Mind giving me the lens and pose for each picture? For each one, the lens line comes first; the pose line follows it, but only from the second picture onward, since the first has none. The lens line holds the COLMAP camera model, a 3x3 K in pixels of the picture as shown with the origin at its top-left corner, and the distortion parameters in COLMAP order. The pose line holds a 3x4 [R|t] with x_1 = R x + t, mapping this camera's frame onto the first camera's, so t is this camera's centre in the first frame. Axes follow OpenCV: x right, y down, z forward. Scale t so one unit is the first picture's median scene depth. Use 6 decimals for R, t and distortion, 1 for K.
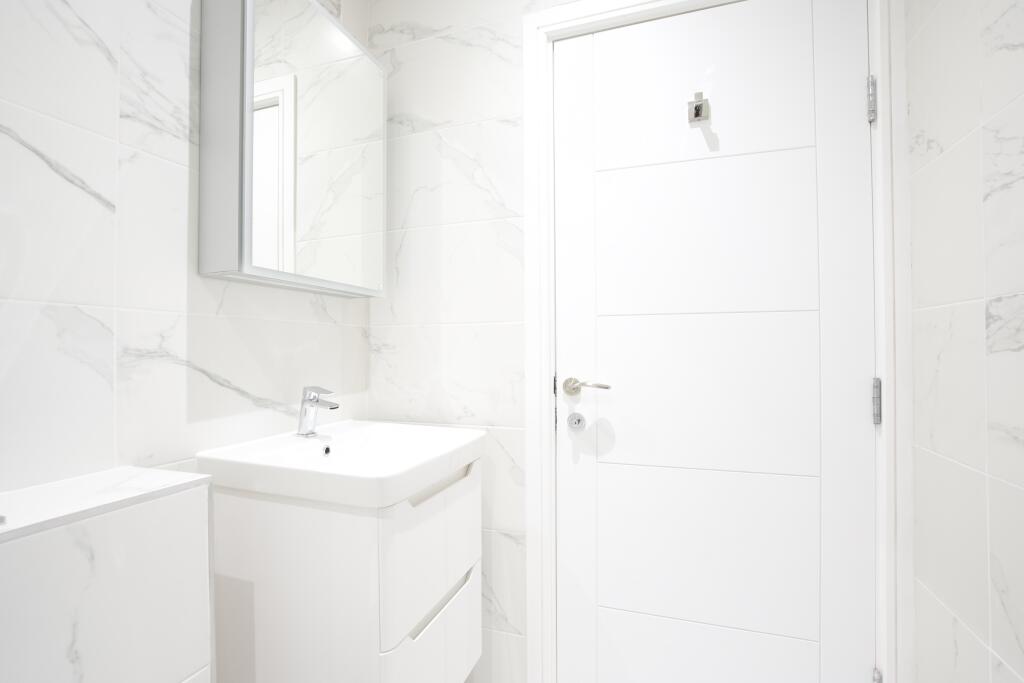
lens RADIAL K [[464.4, 0, 512.0], [0, 464.4, 341.5], [0, 0, 1]] dist [-0.000207, 0.000264]
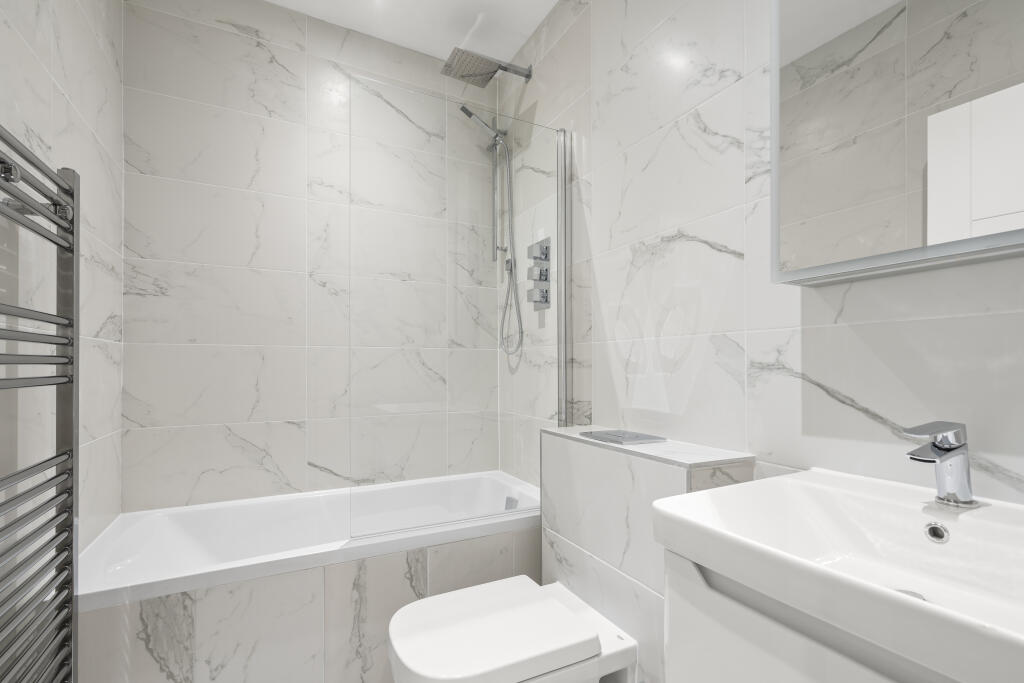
lens RADIAL K [[473.1, 0, 512.0], [0, 473.1, 364.2], [0, 0, 1]] dist [-0.000053, 0.000059]
pose [[-0.682783, 0.003451, -0.730613, 0.527585], [0.019029, 0.999734, -0.013061, 0.023454], [0.730374, -0.022820, -0.682666, 1.313094]]
